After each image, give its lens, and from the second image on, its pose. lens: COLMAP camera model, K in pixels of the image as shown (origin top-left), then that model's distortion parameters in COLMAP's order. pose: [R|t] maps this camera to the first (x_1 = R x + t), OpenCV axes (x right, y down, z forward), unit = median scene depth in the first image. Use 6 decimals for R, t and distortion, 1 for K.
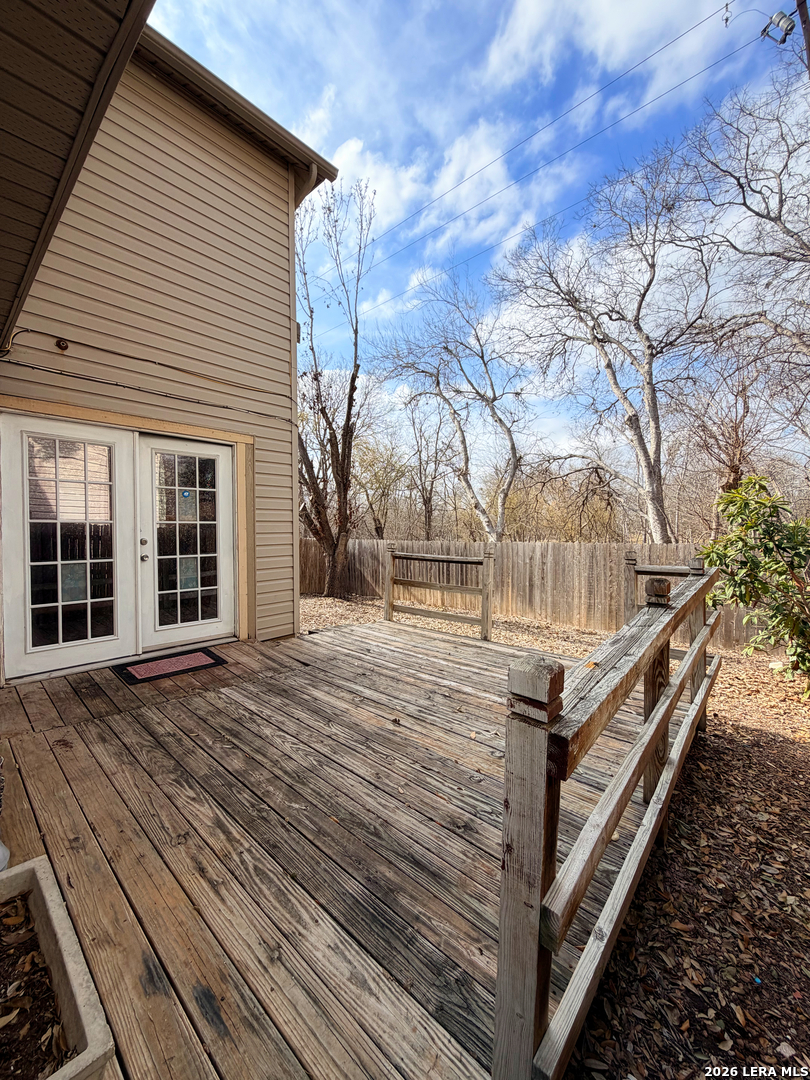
lens RADIAL K [[428.7, 0, 406.5], [0, 428.7, 534.8], [0, 0, 1]] dist [-0.001047, -0.000843]
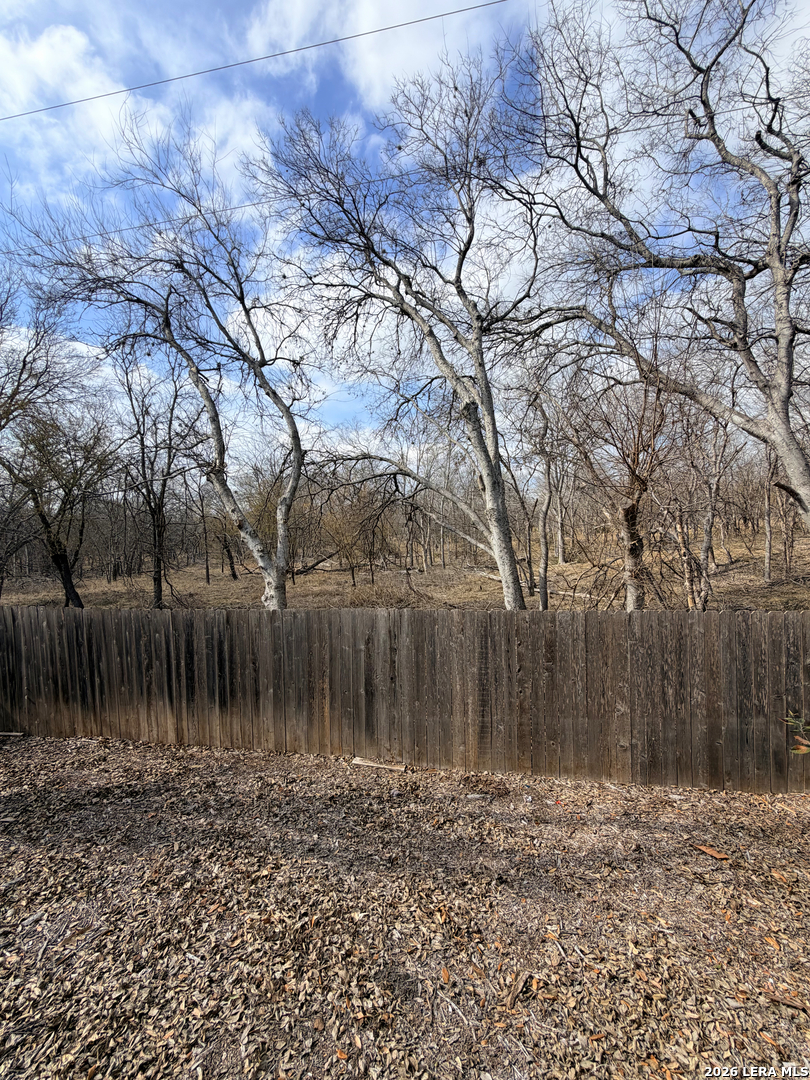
lens RADIAL K [[428.7, 0, 407.5], [0, 428.7, 537.7], [0, 0, 1]] dist [-0.001047, -0.000843]
pose [[0.848358, -0.021338, 0.528993, 0.036891], [0.022031, 0.999745, 0.004994, -0.041773], [-0.528964, 0.007418, 0.848612, 0.321438]]
